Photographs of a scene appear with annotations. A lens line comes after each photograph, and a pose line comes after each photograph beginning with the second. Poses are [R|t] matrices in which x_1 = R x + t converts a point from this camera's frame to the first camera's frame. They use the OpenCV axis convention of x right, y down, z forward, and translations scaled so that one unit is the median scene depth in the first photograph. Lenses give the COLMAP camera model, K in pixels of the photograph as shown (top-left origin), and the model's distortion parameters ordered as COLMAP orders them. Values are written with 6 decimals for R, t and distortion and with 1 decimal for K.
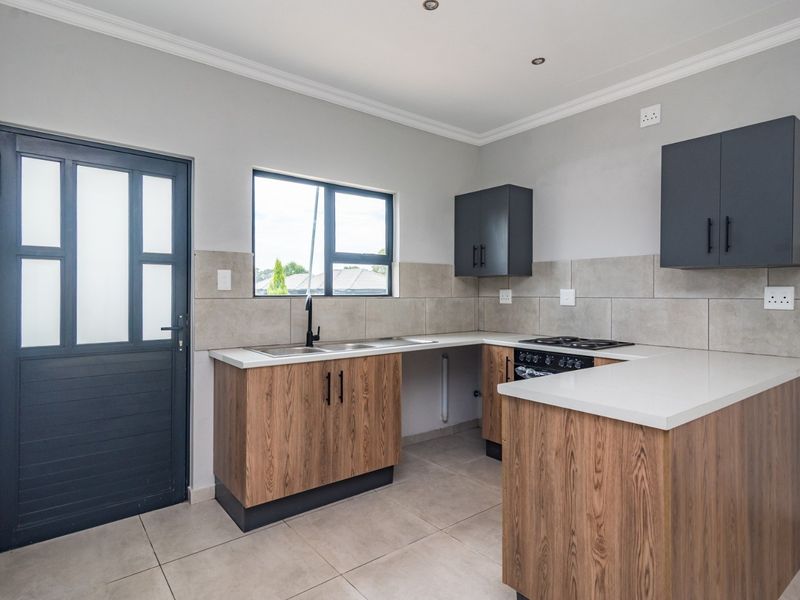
lens RADIAL K [[457.6, 0, 401.0], [0, 457.6, 295.2], [0, 0, 1]] dist [0.023517, -0.000814]
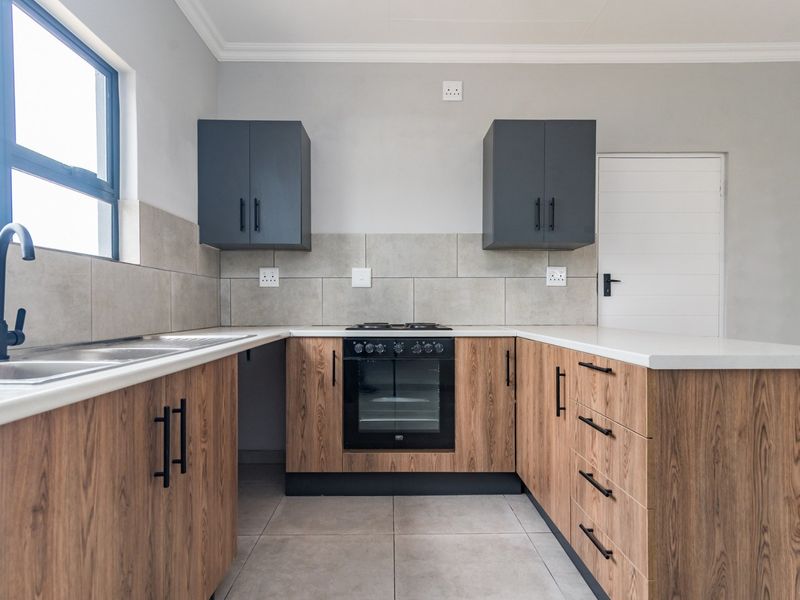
lens RADIAL K [[453.6, 0, 396.9], [0, 453.6, 312.5], [0, 0, 1]] dist [0.014695, 0.002441]
pose [[0.610471, -0.011661, 0.791953, -0.342230], [0.005589, 0.999930, 0.010415, 0.079714], [-0.792019, -0.001932, 0.610493, 0.574975]]
